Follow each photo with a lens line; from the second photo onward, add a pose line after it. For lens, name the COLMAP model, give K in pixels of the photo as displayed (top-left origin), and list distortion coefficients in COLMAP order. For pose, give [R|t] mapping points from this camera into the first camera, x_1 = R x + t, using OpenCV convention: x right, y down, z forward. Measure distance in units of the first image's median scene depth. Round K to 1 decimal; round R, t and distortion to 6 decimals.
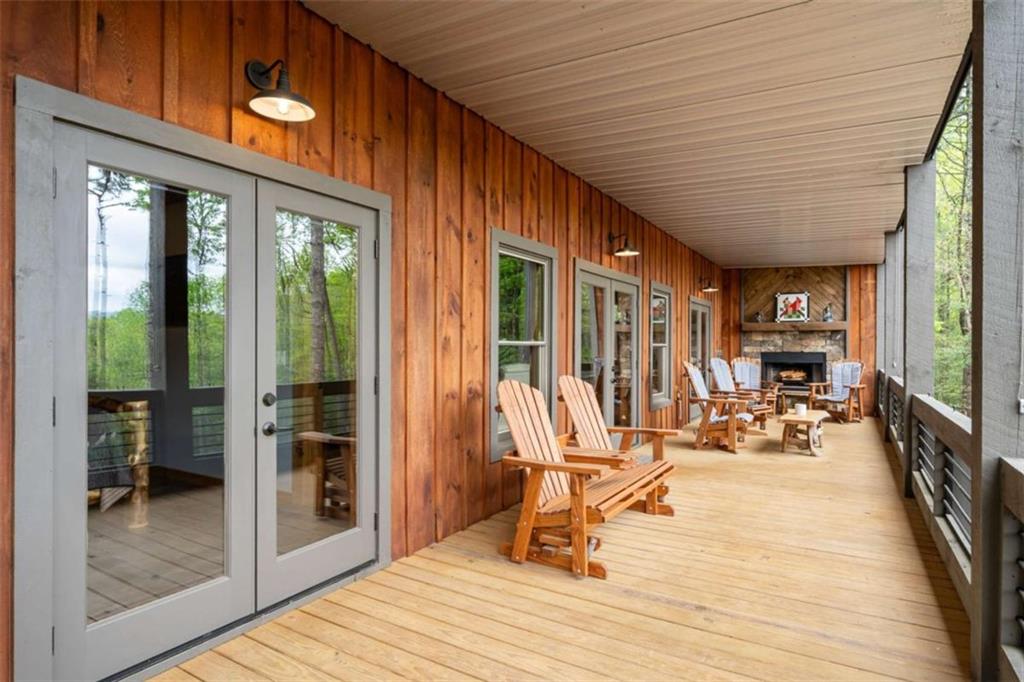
lens RADIAL K [[566.7, 0, 516.8], [0, 566.7, 344.2], [0, 0, 1]] dist [0.002117, 0.000337]
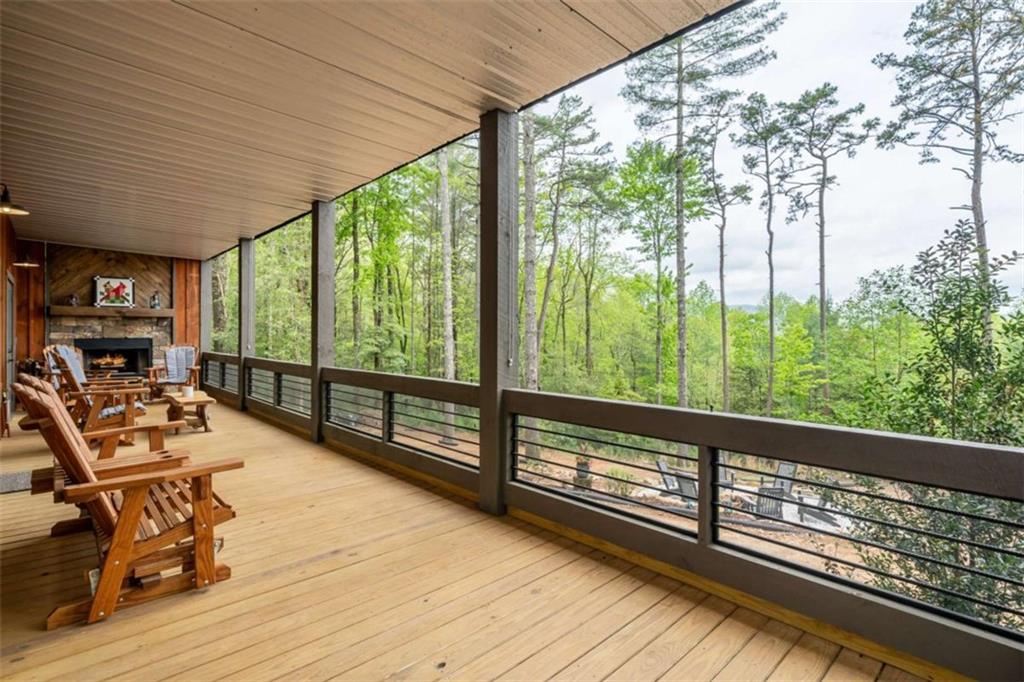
lens RADIAL K [[491.6, 0, 535.8], [0, 491.6, 339.1], [0, 0, 1]] dist [0.001430, 0.001837]
pose [[0.267287, -0.014518, 0.963508, -0.140279], [-0.003434, 0.999866, 0.016018, -0.000661], [-0.963611, -0.007590, 0.267201, 0.079933]]
